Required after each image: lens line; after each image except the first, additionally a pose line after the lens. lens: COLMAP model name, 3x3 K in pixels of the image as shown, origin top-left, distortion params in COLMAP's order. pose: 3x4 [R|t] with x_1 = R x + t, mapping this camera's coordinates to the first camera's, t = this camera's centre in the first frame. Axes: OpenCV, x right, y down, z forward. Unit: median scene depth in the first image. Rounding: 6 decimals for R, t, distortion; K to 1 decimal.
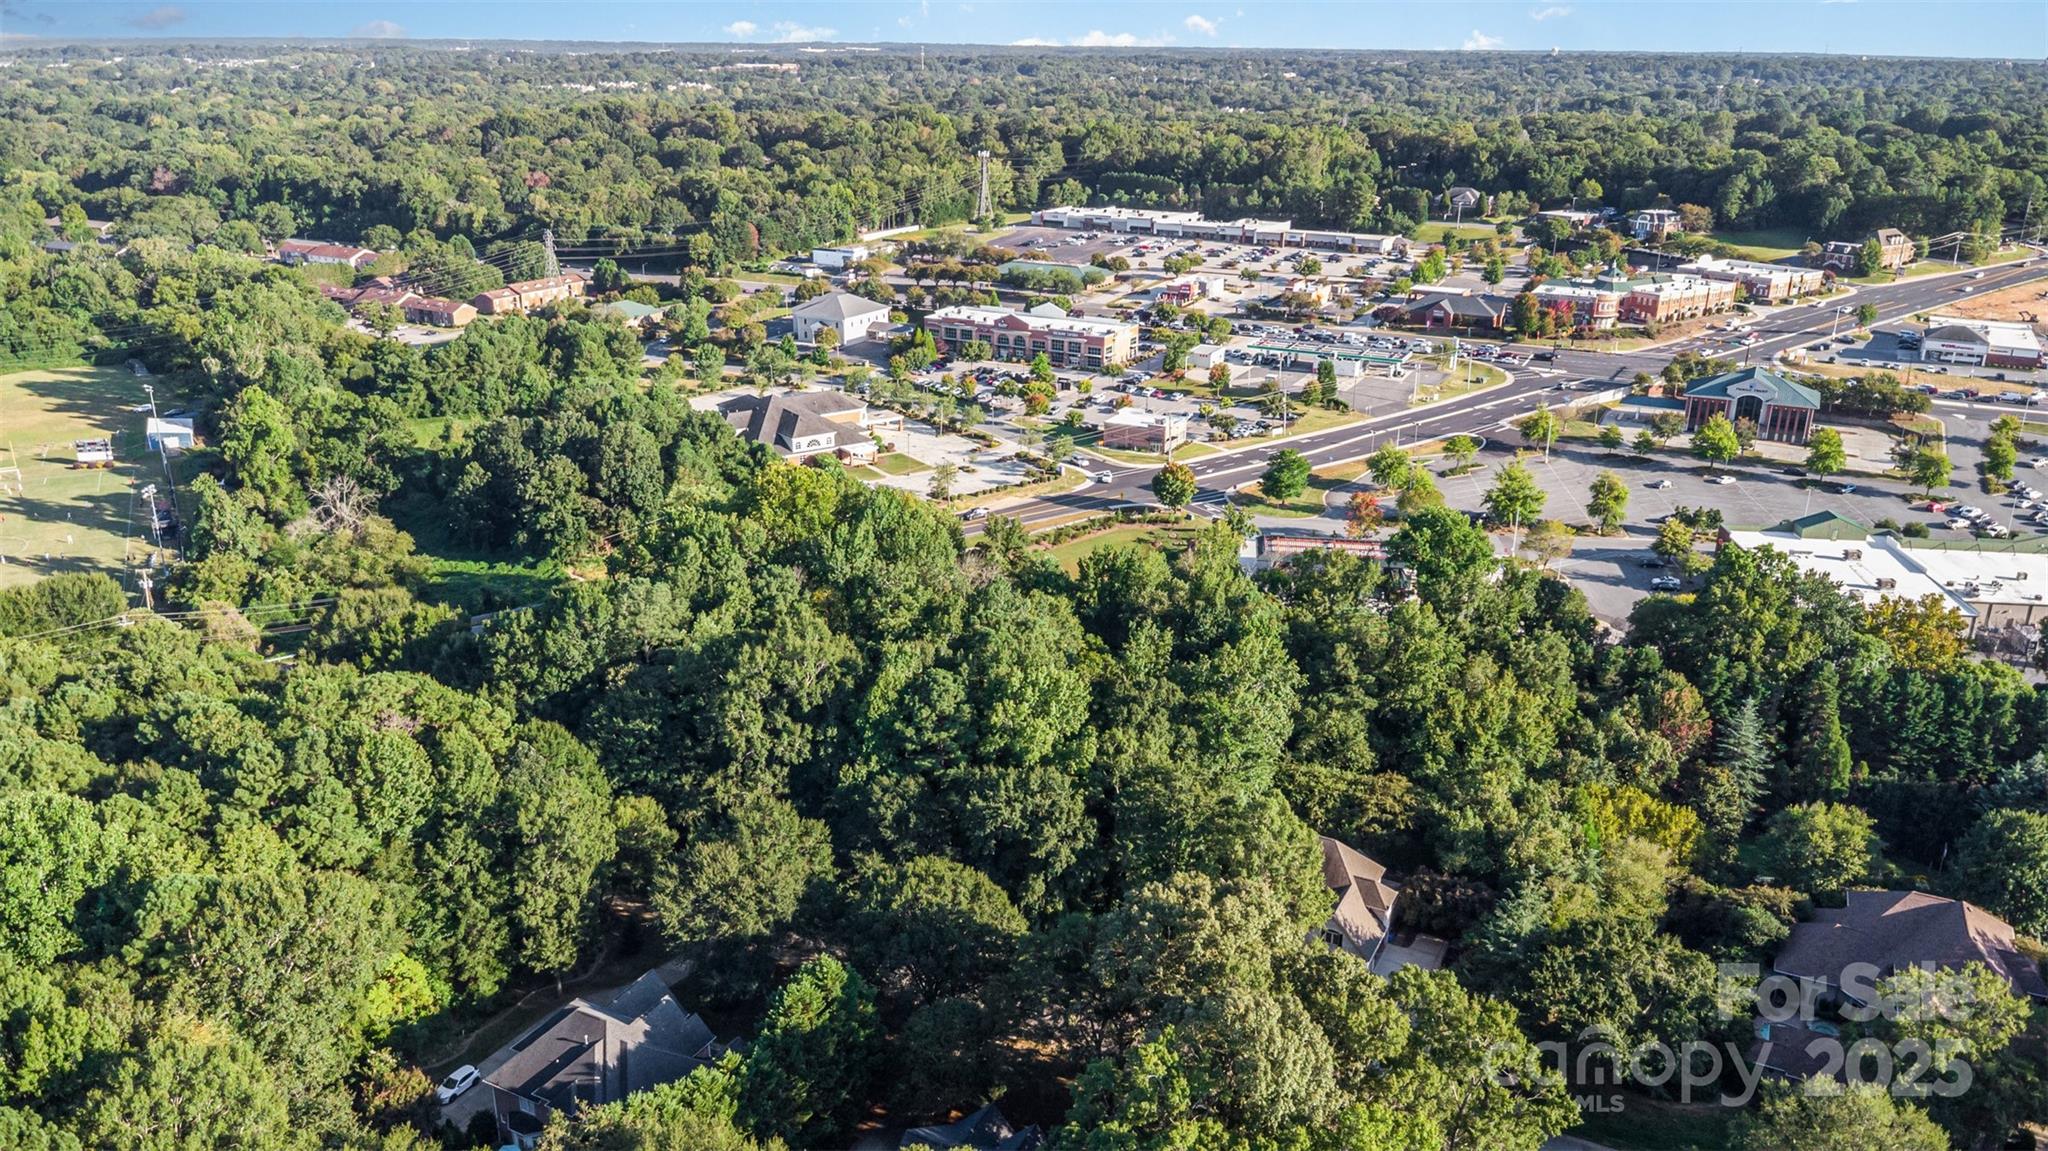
lens RADIAL K [[1497.6, 0, 1024.0], [0, 1497.6, 575.5], [0, 0, 1]] dist [0.040750, -0.037657]
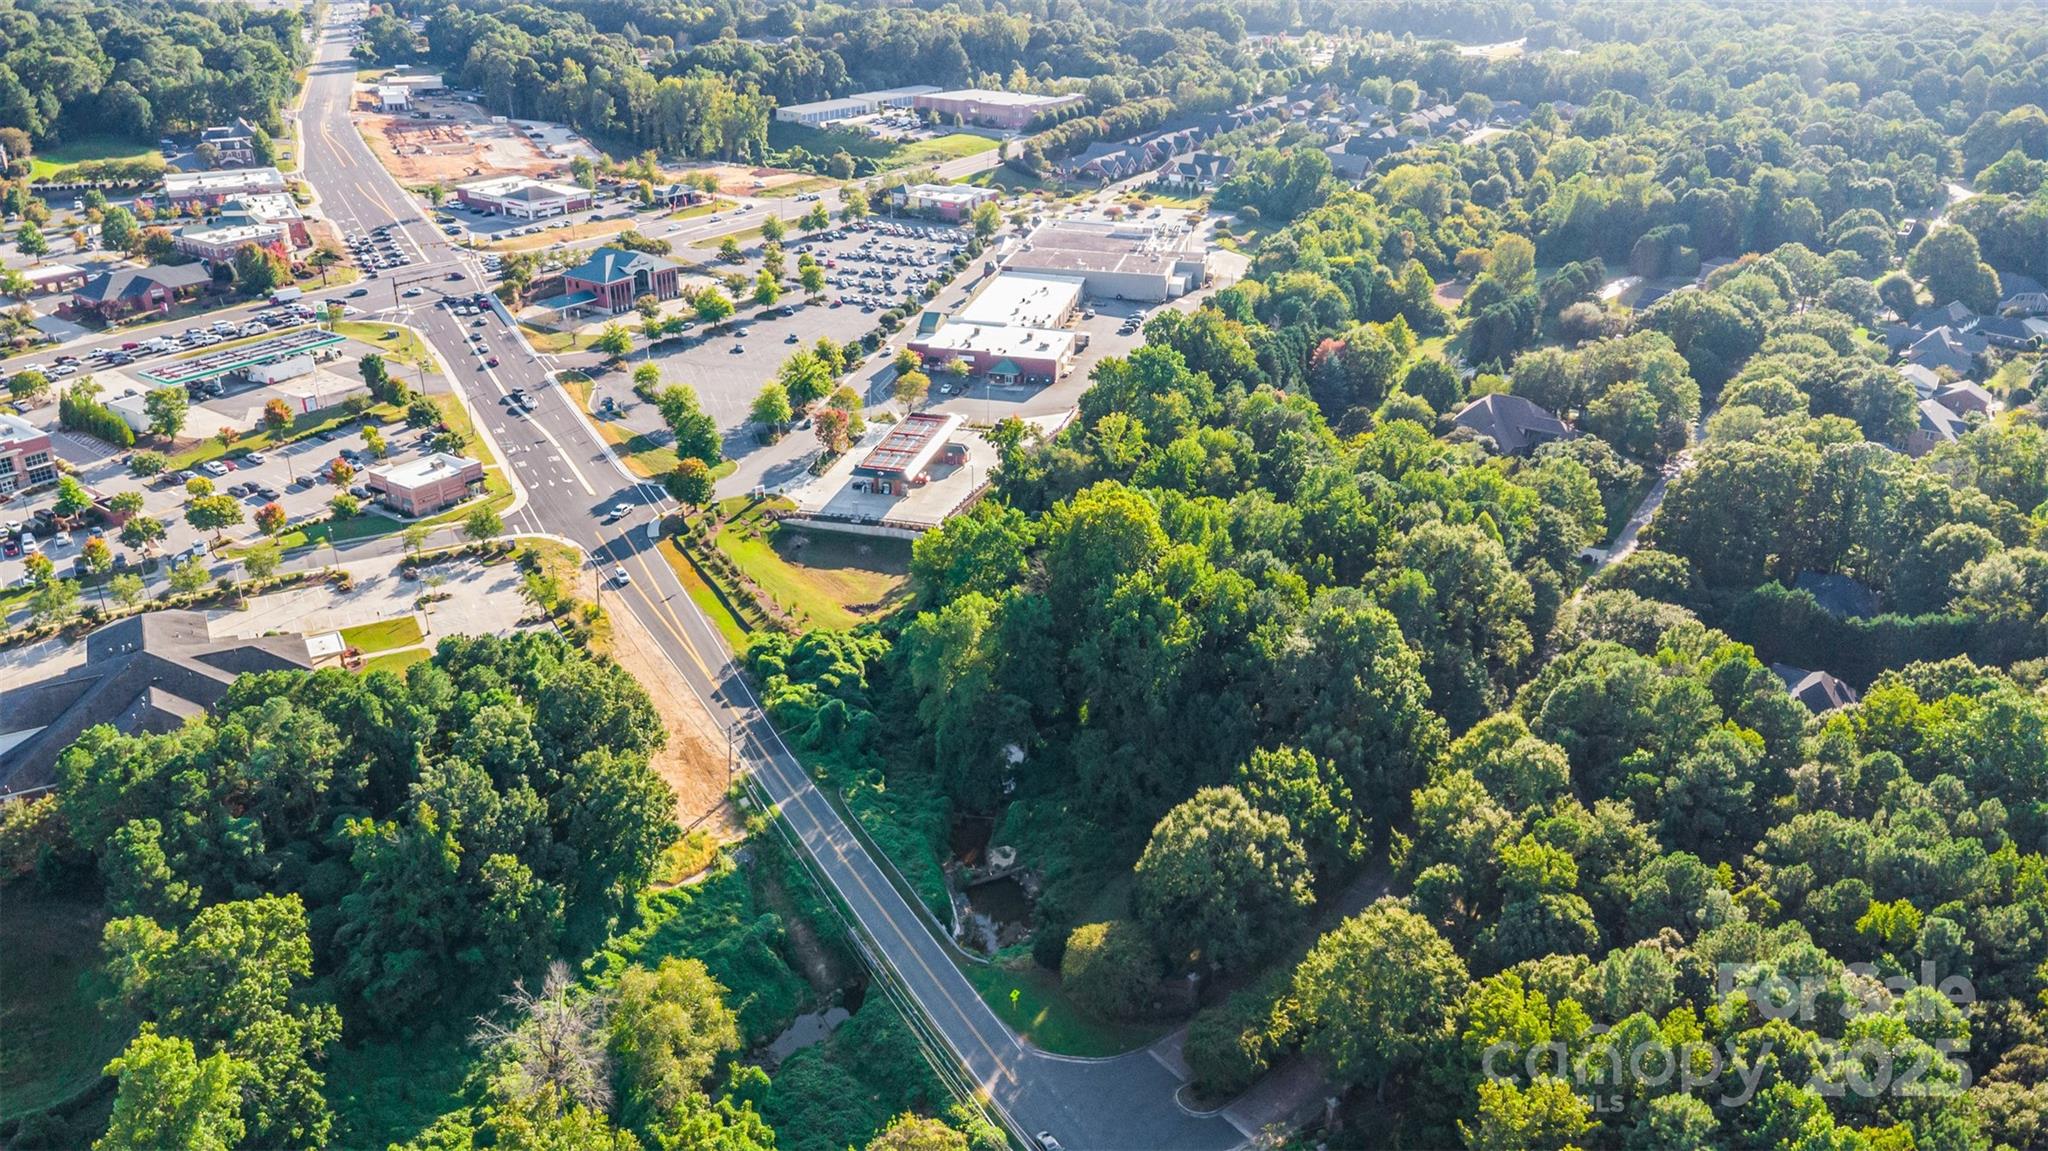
lens RADIAL K [[1497.6, 0, 1024.0], [0, 1497.6, 575.5], [0, 0, 1]] dist [0.040750, -0.037657]
pose [[0.099186, -0.425821, 0.899354, -0.511596], [0.325601, 0.867945, 0.375040, -0.199729], [-0.940290, 0.255632, 0.224736, 0.401249]]
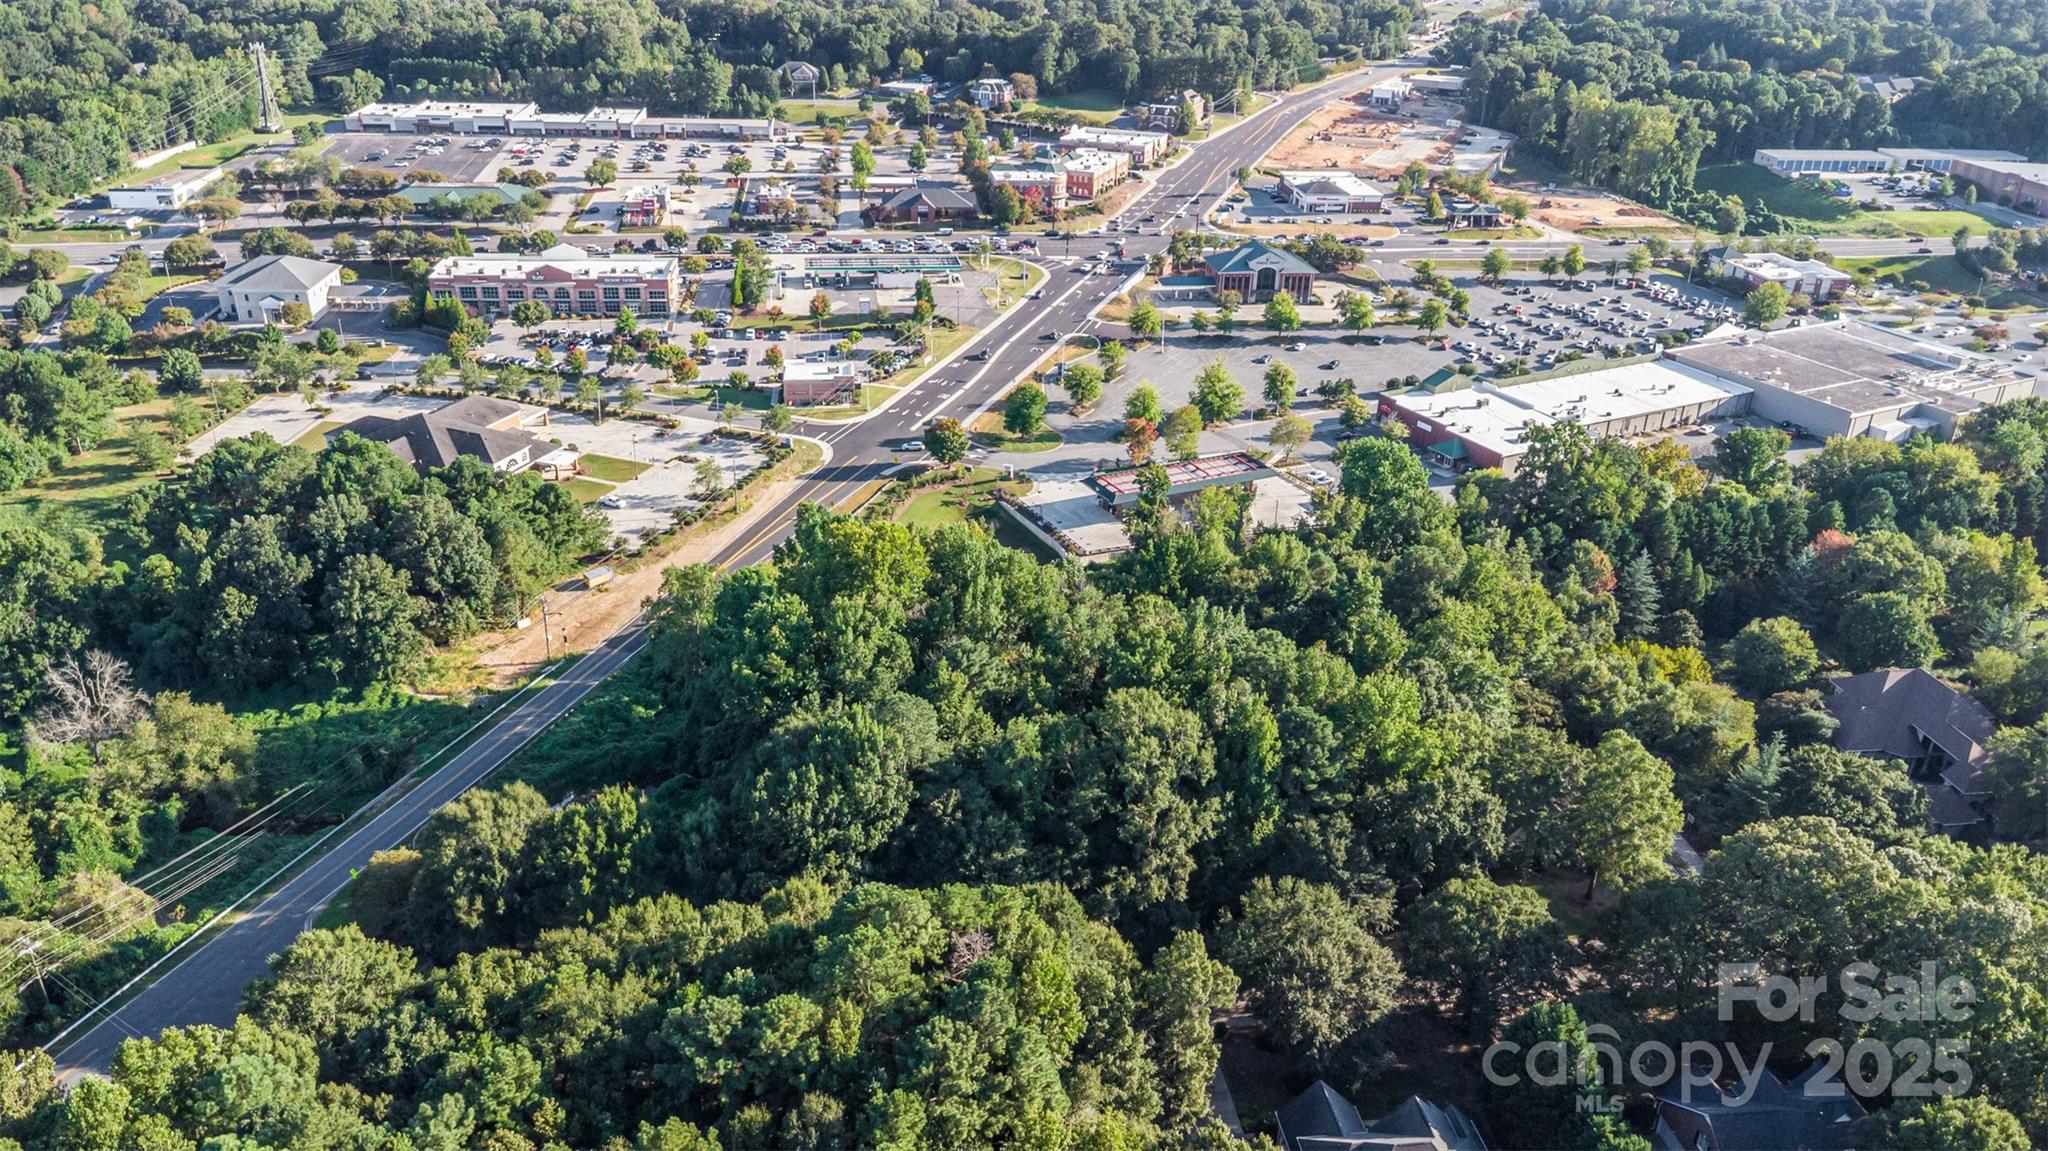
lens RADIAL K [[1497.6, 0, 1024.0], [0, 1497.6, 575.5], [0, 0, 1]] dist [0.040750, -0.037657]
pose [[0.820380, -0.233938, 0.521775, -0.269825], [0.175537, 0.971457, 0.159559, -0.082947], [-0.544209, -0.039308, 0.838028, 0.086337]]
